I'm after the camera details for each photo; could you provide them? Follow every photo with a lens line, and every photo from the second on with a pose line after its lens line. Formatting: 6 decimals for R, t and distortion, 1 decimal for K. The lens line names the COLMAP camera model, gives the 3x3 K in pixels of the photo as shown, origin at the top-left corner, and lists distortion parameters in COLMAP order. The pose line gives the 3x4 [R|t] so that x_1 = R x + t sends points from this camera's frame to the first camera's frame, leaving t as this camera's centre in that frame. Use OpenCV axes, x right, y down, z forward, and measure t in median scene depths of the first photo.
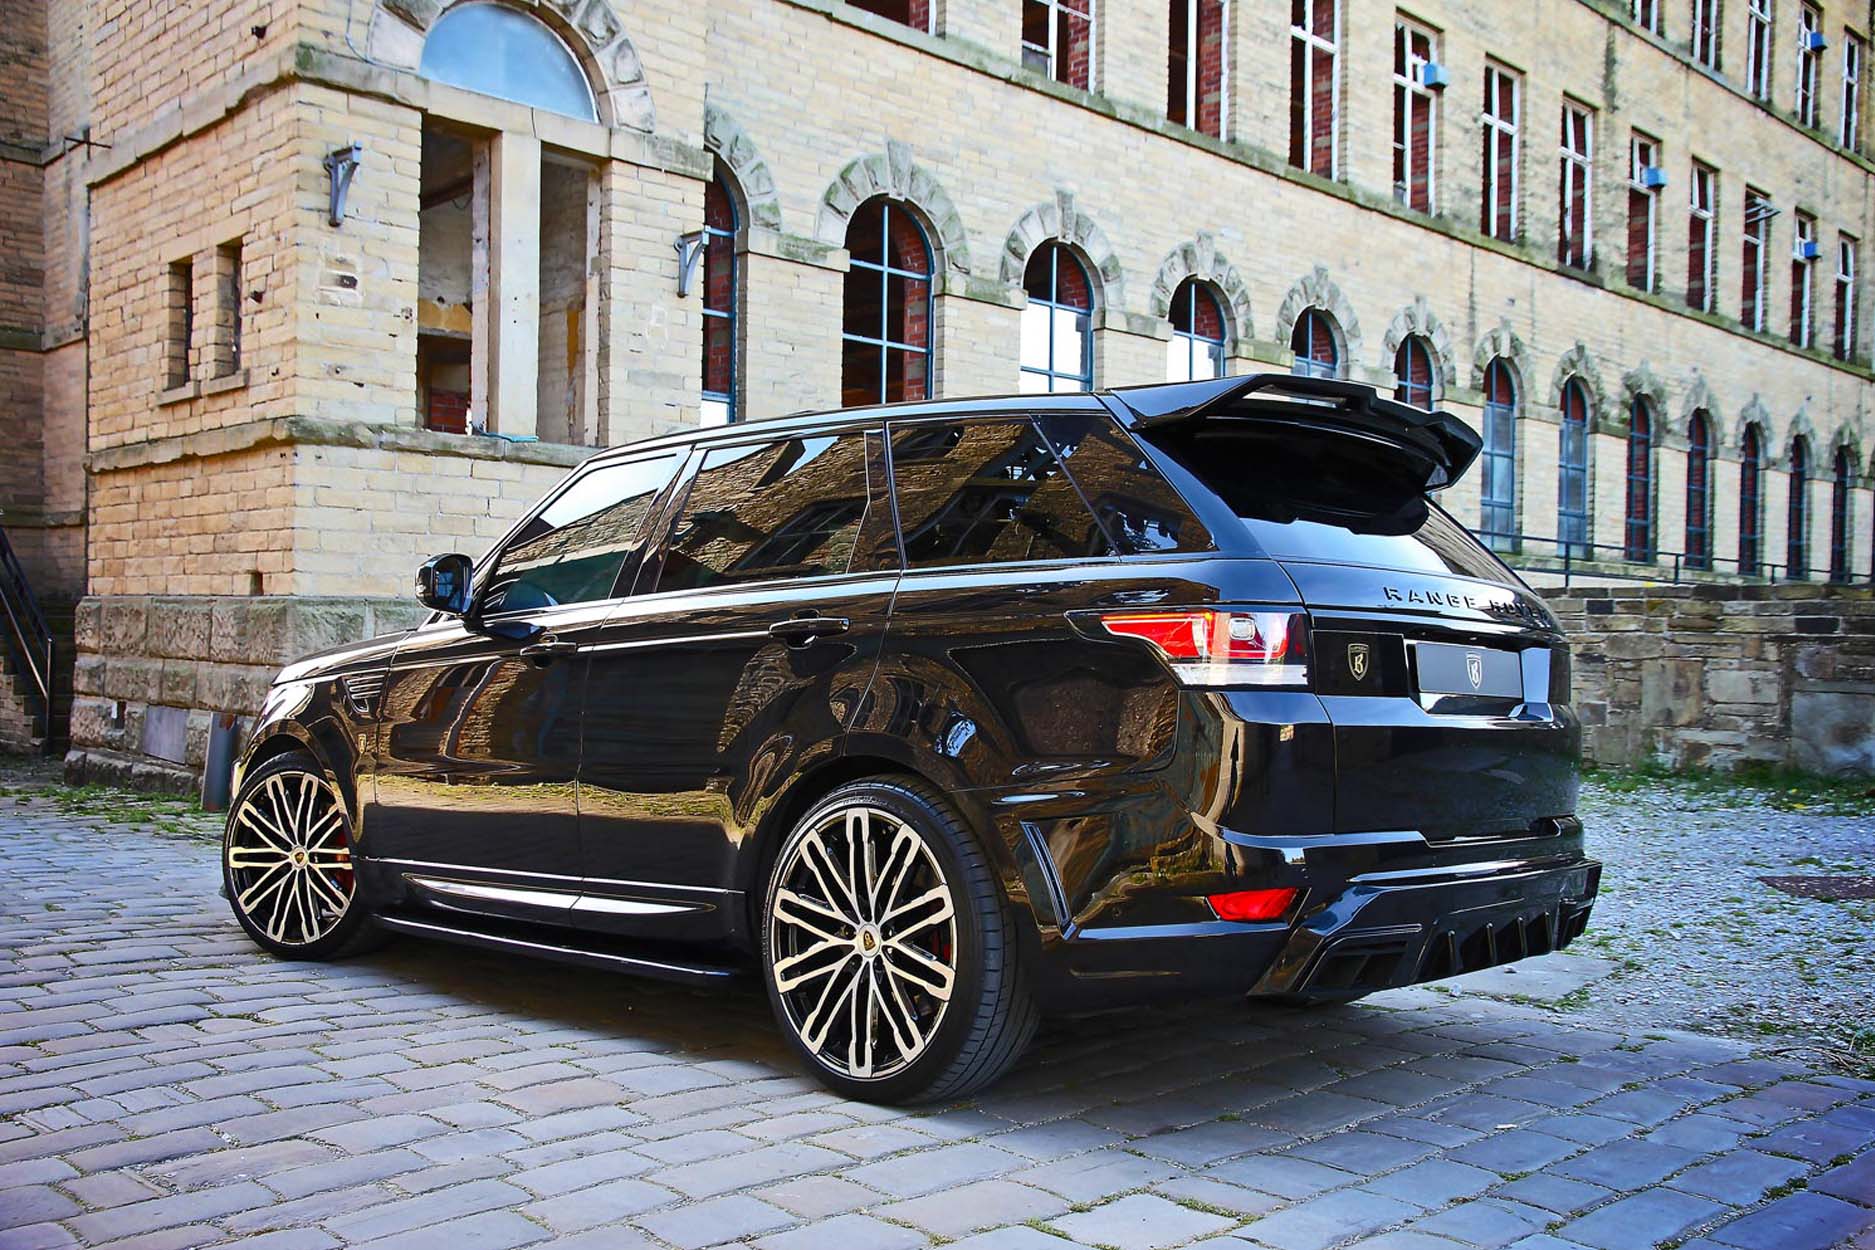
lens RADIAL K [[1617.7, 0, 937.5], [0, 1617.7, 625.0], [0, 0, 1]] dist [-0.048700, 0.128455]
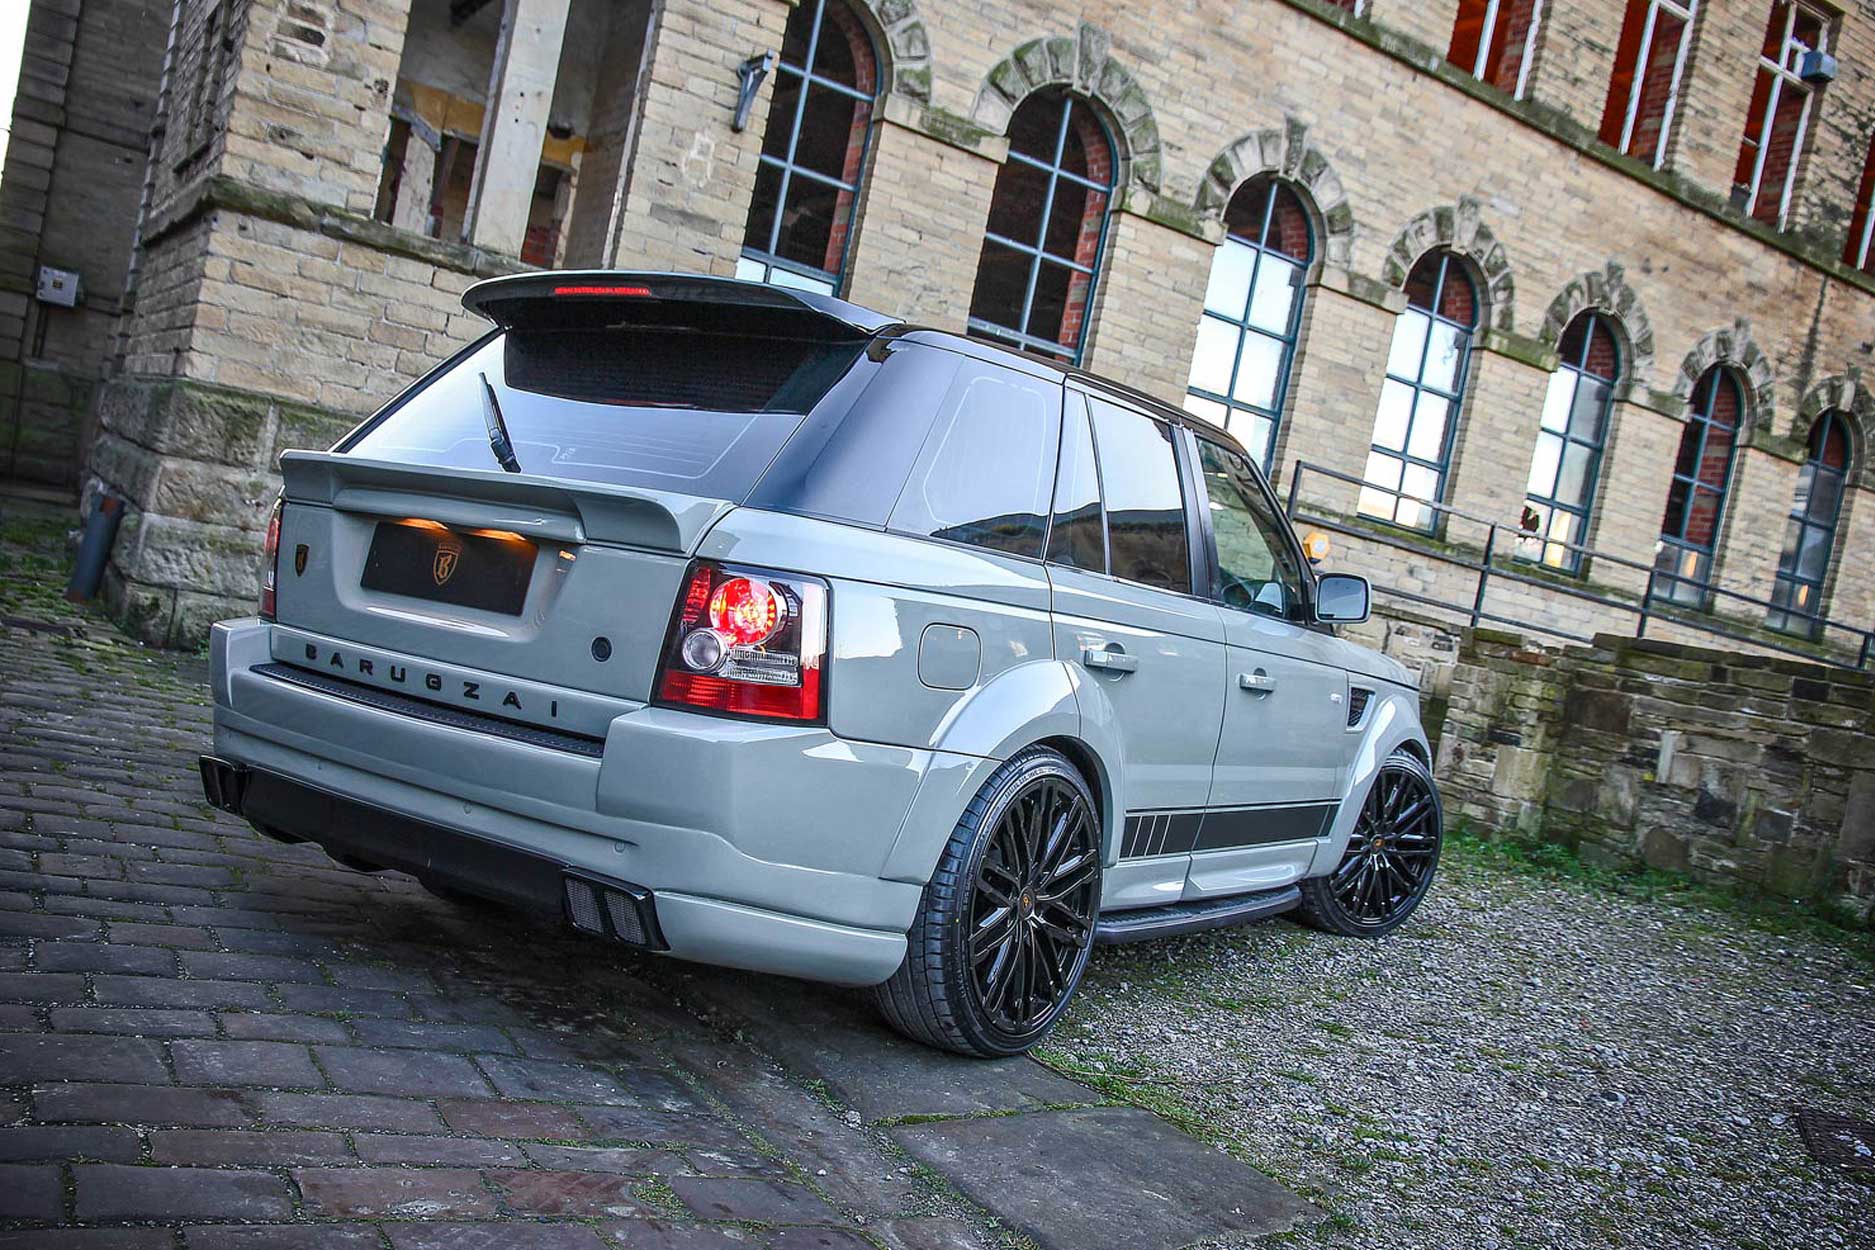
lens RADIAL K [[1617.7, 0, 937.5], [0, 1617.7, 625.0], [0, 0, 1]] dist [-0.048700, 0.128455]
pose [[0.966507, 0.180423, -0.182518, 0.092927], [-0.178175, 0.983578, 0.028782, 0.008370], [0.184713, 0.004702, 0.982781, 0.102809]]
